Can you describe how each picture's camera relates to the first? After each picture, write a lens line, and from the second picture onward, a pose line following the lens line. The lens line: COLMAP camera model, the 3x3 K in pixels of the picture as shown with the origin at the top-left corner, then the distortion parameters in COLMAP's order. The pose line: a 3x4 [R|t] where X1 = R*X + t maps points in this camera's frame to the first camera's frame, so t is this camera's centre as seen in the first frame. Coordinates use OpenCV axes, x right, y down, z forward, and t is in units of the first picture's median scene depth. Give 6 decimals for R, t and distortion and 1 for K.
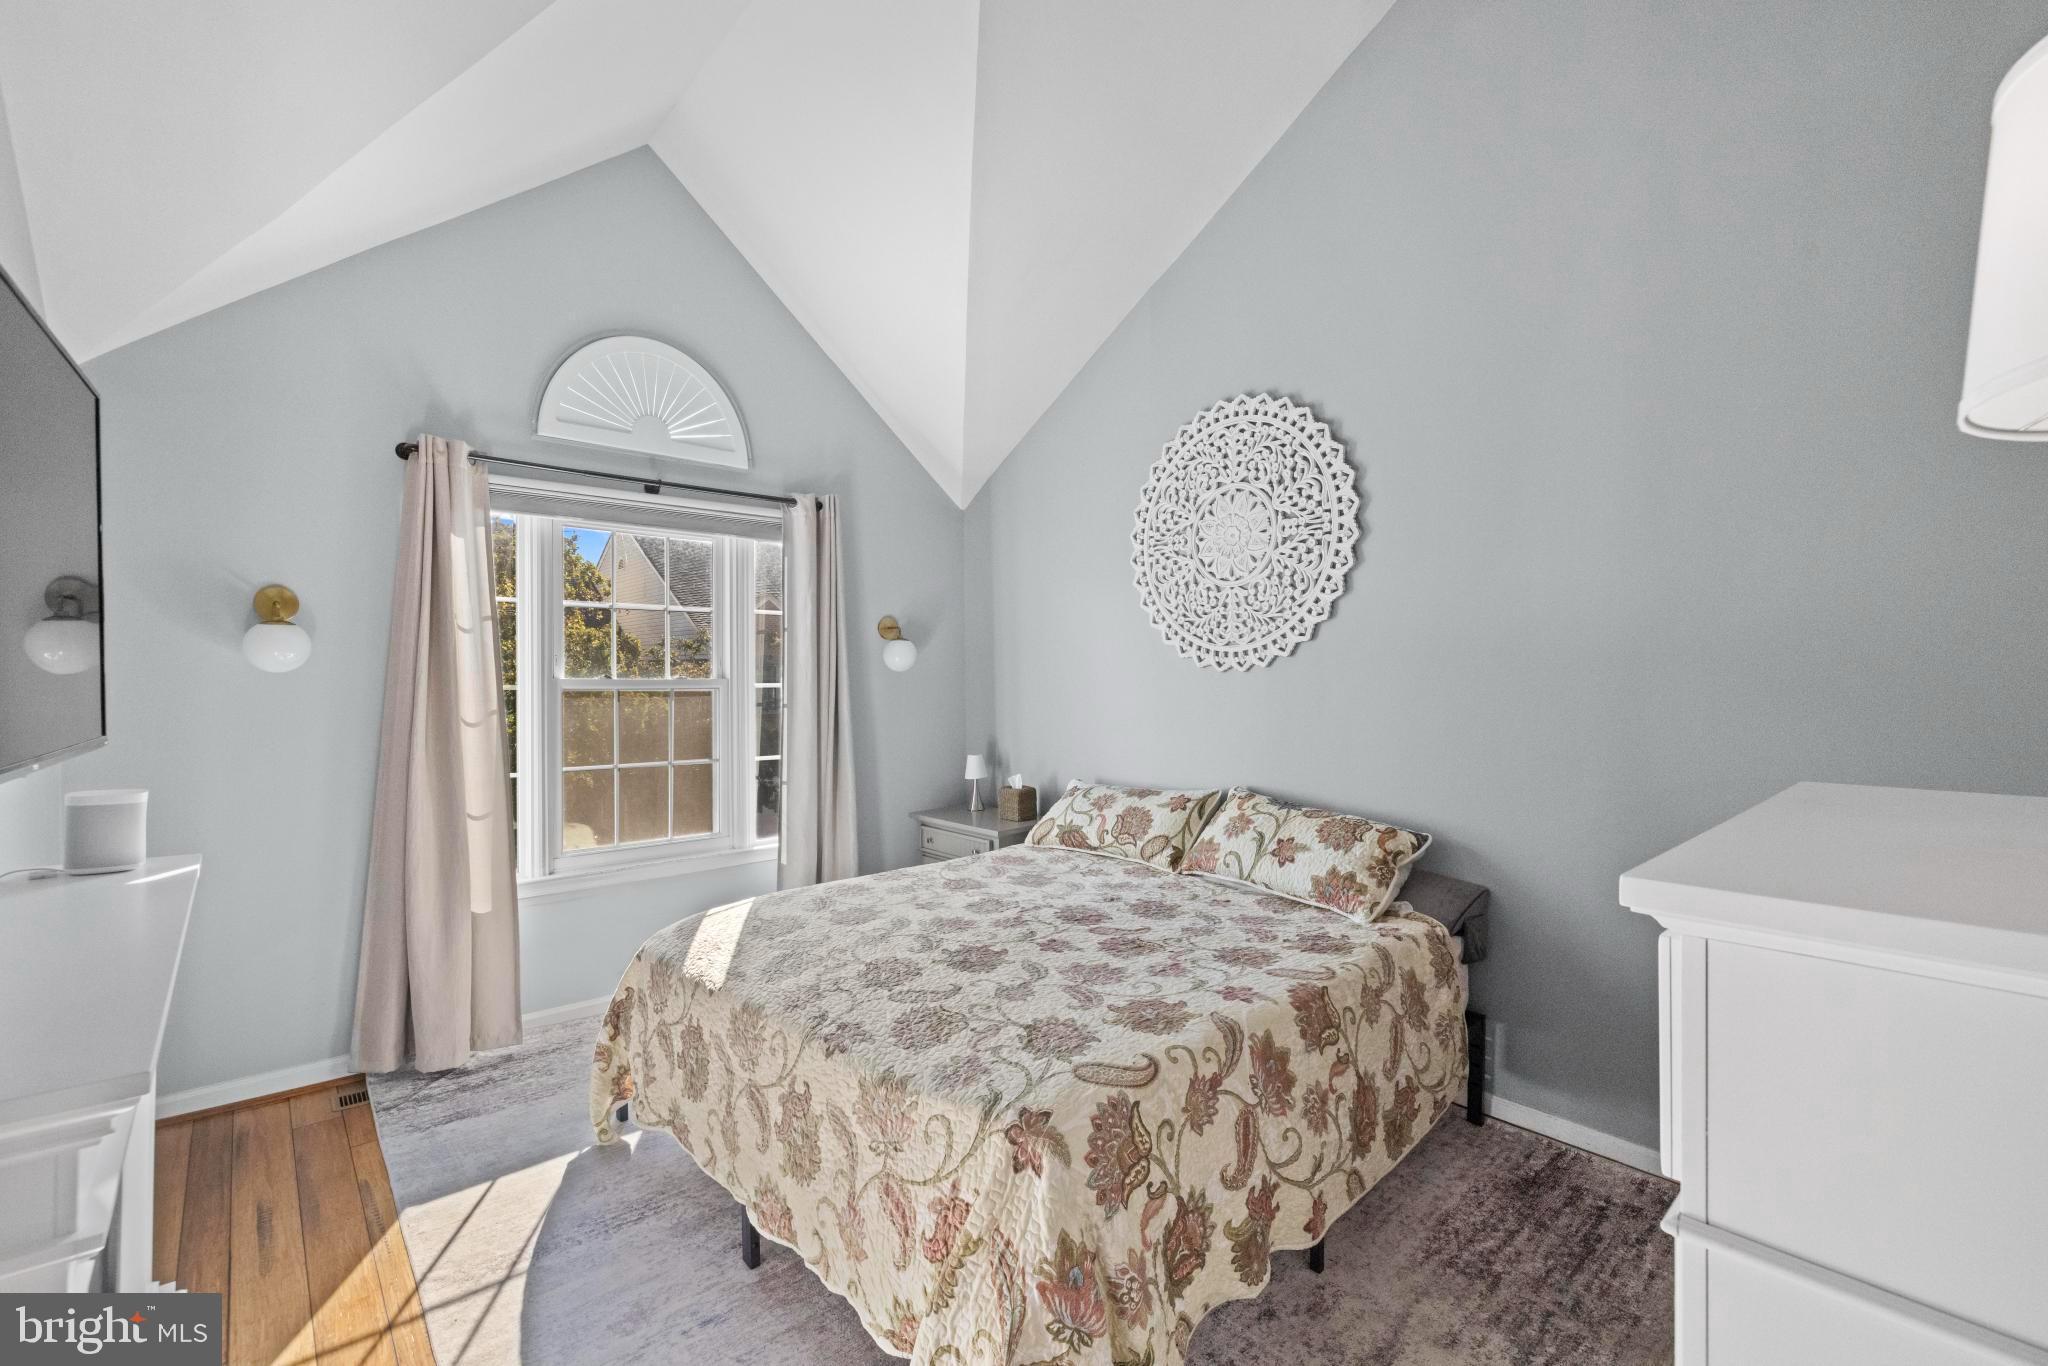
lens RADIAL K [[868.7, 0, 1023.8], [0, 868.7, 678.9], [0, 0, 1]] dist [0.001756, -0.001249]
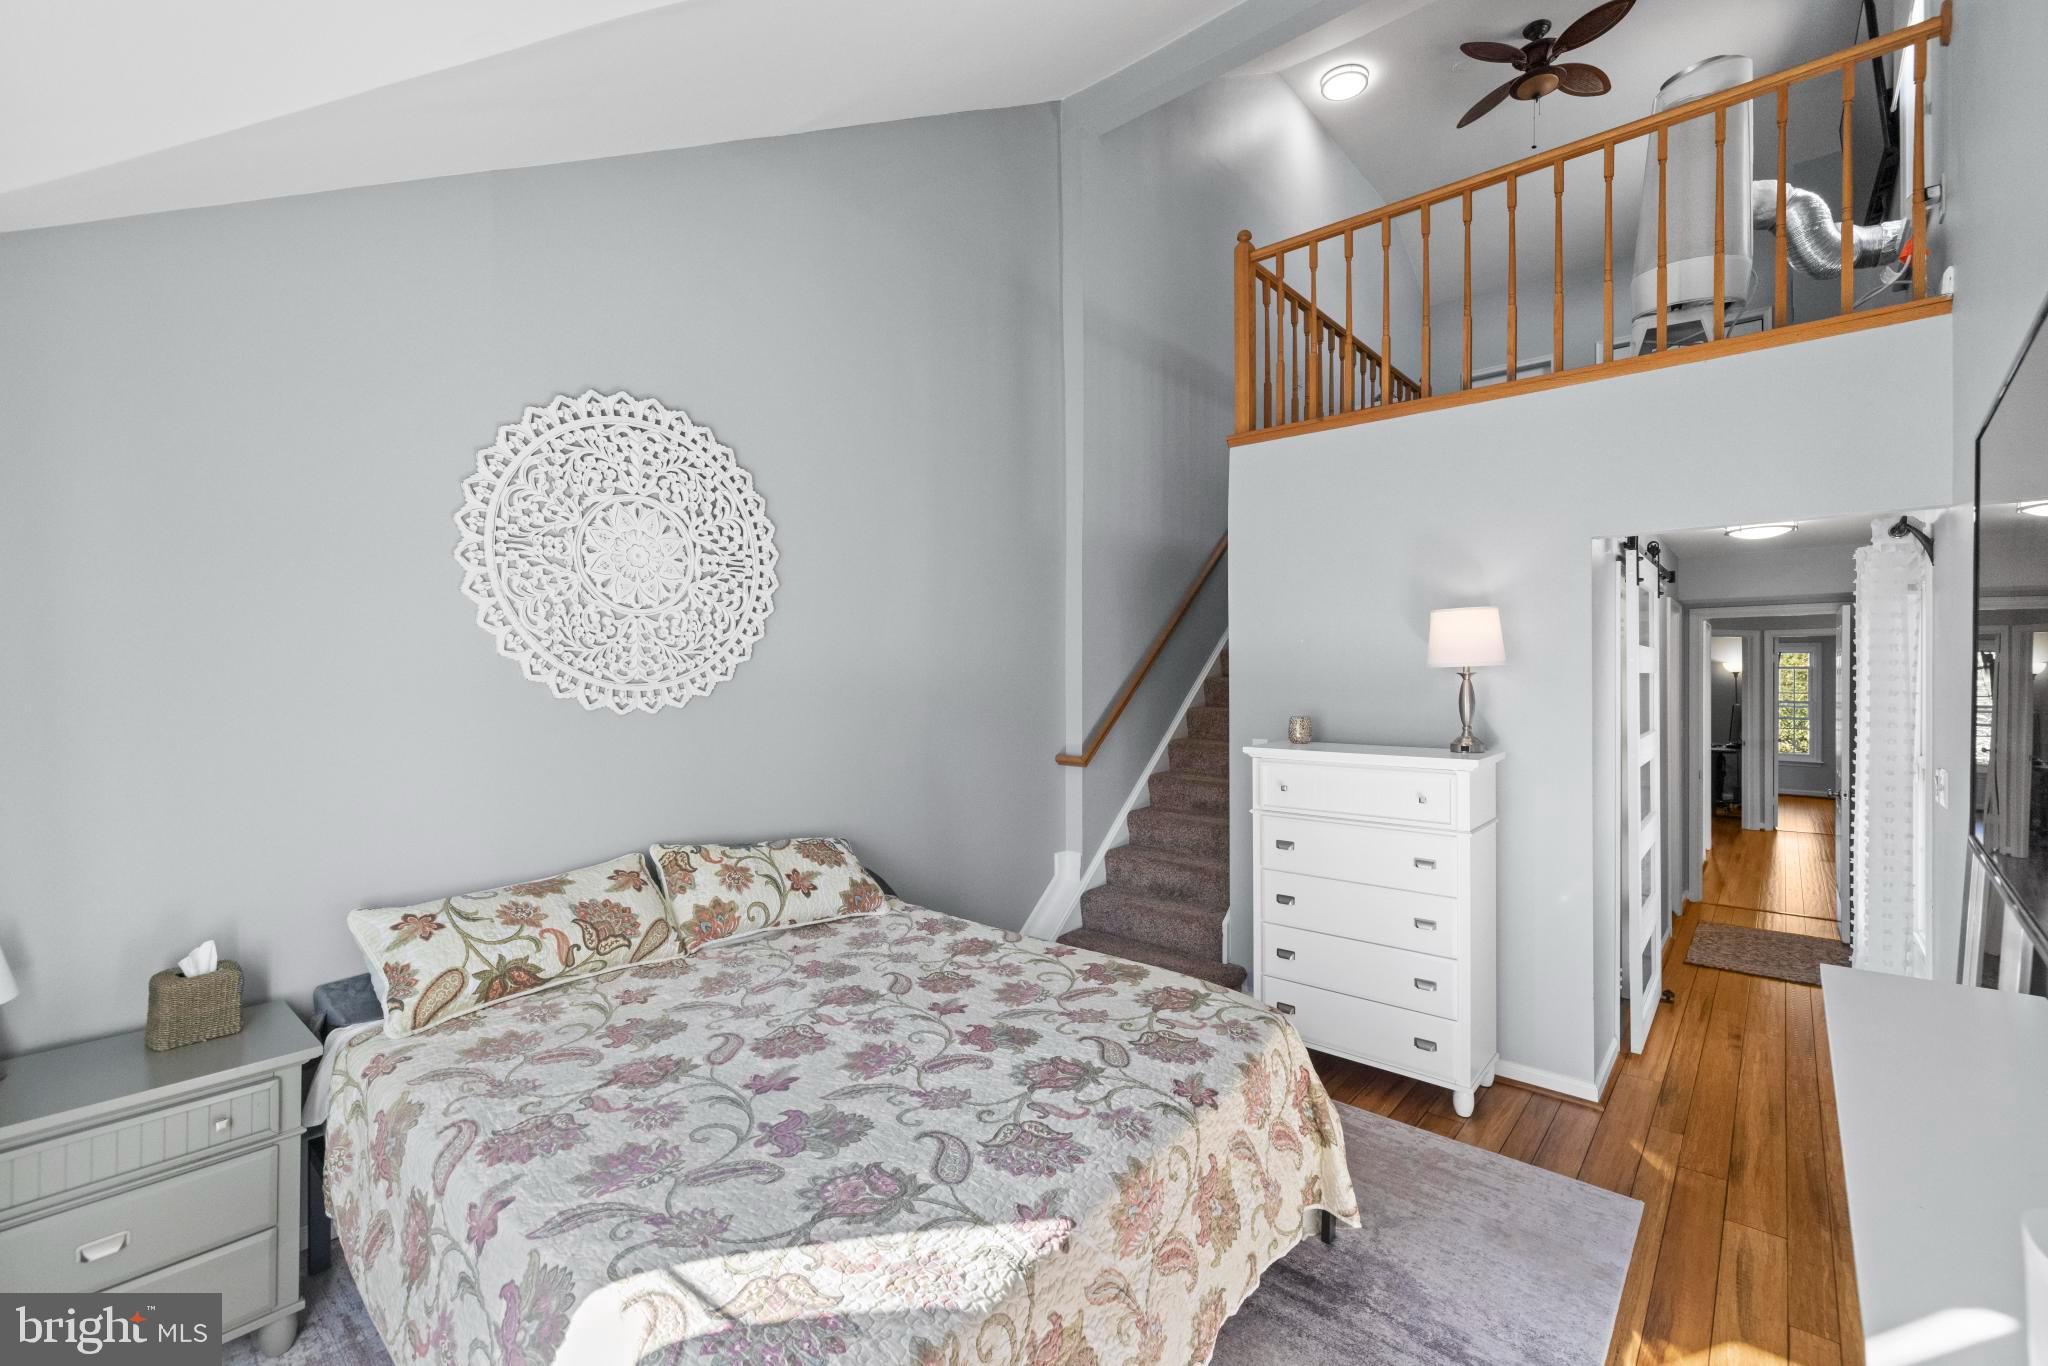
lens RADIAL K [[868.7, 0, 1019.6], [0, 868.7, 678.3], [0, 0, 1]] dist [0.001756, -0.001249]
pose [[-0.116511, -0.005651, 0.993173, -0.702405], [0.006717, 0.999956, 0.006478, -0.050088], [-0.993167, 0.007426, -0.116468, 0.773159]]
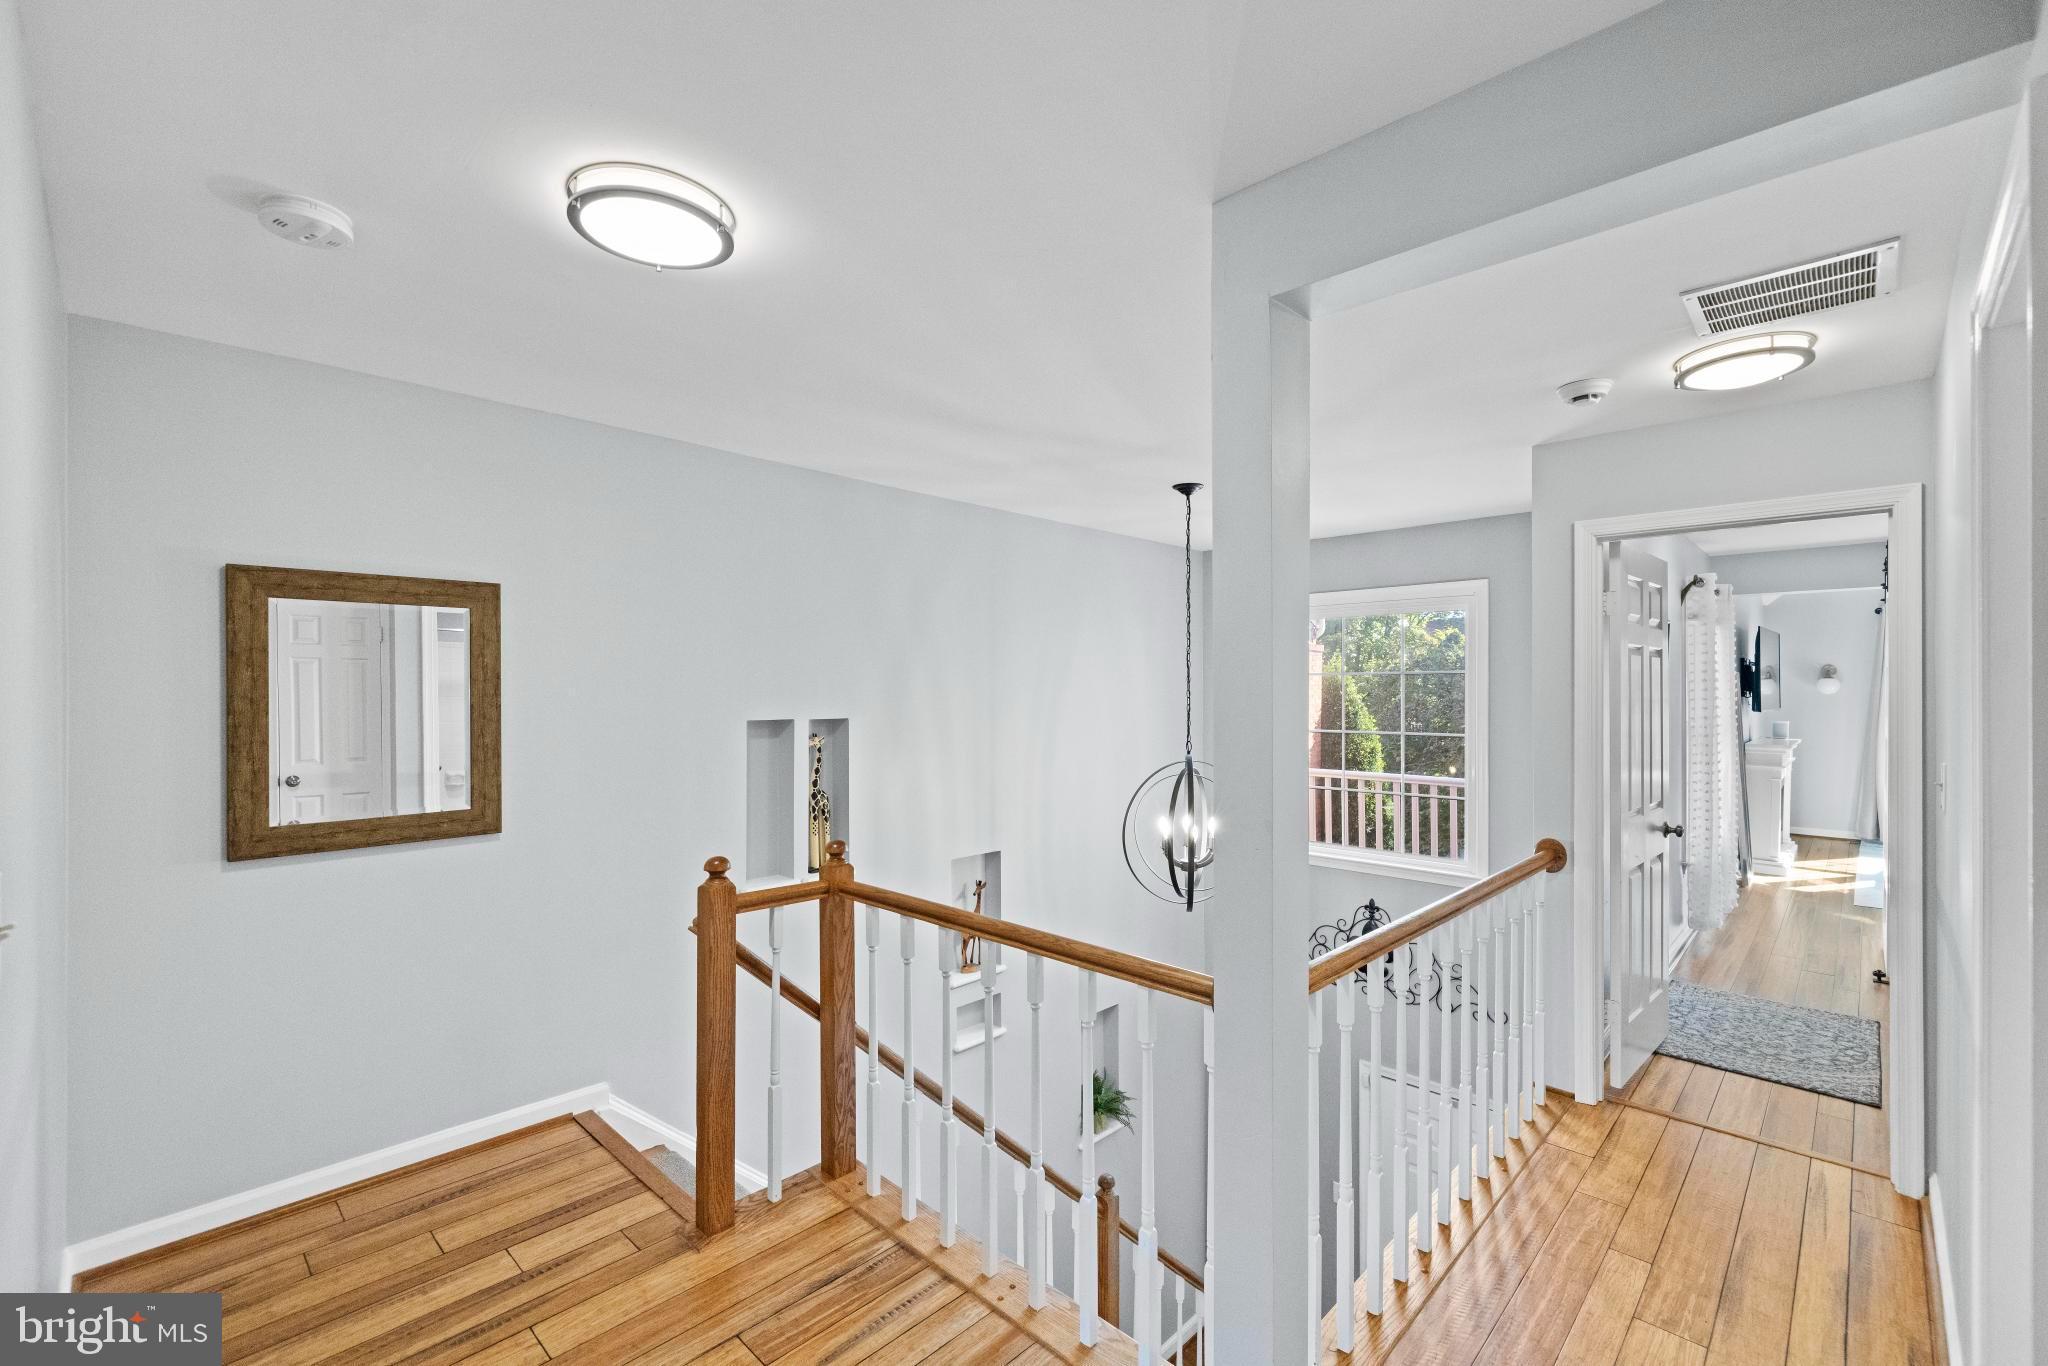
lens RADIAL K [[868.7, 0, 1017.8], [0, 868.7, 690.9], [0, 0, 1]] dist [0.001756, -0.001249]
pose [[0.057339, -0.004933, -0.998343, 1.414629], [-0.008255, 0.999951, -0.005415, 0.014630], [0.998321, 0.008552, 0.057296, -1.407224]]
